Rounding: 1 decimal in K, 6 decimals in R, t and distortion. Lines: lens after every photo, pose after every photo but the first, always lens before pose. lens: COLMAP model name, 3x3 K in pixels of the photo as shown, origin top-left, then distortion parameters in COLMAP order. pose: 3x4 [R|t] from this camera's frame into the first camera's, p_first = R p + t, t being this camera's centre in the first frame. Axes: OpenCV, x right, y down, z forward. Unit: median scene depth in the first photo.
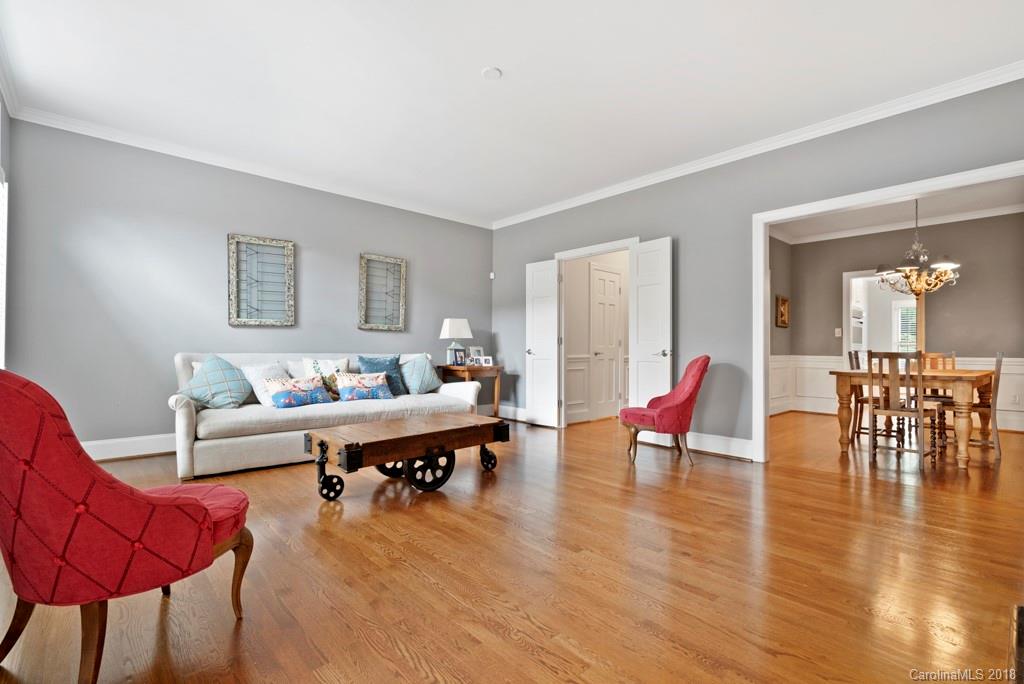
lens RADIAL K [[478.9, 0, 514.2], [0, 478.9, 351.4], [0, 0, 1]] dist [0.000248, 0.000078]
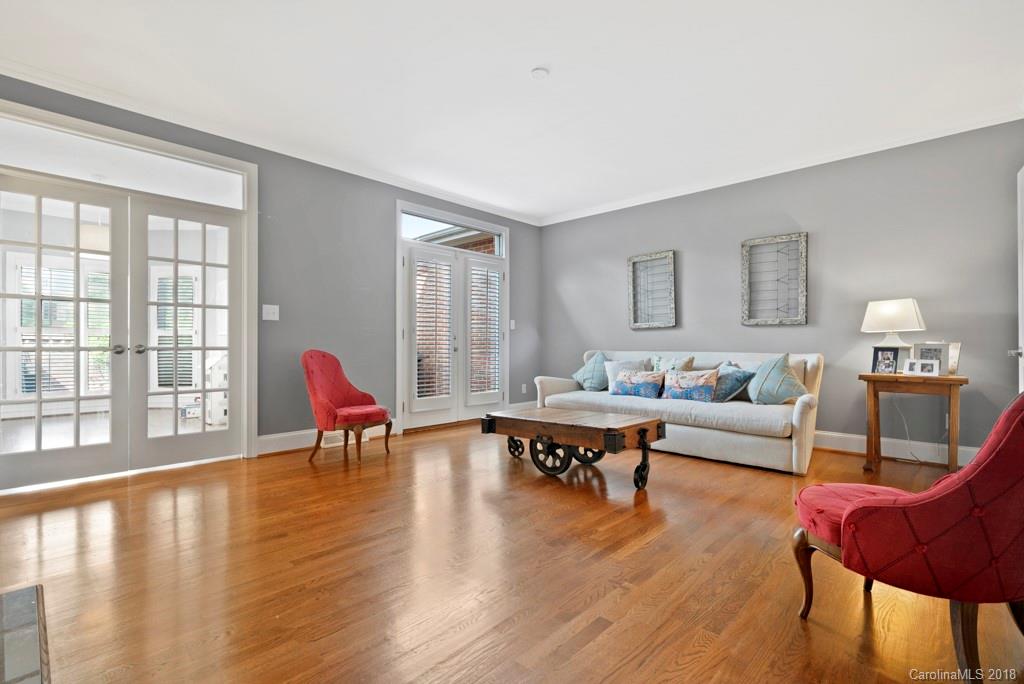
lens RADIAL K [[474.8, 0, 503.9], [0, 474.8, 364.1], [0, 0, 1]] dist [-0.000924, 0.000233]
pose [[0.057488, 0.028636, -0.997935, 0.629116], [-0.004002, 0.999587, 0.028453, 0.002430], [0.998338, 0.002358, 0.057579, 0.573674]]
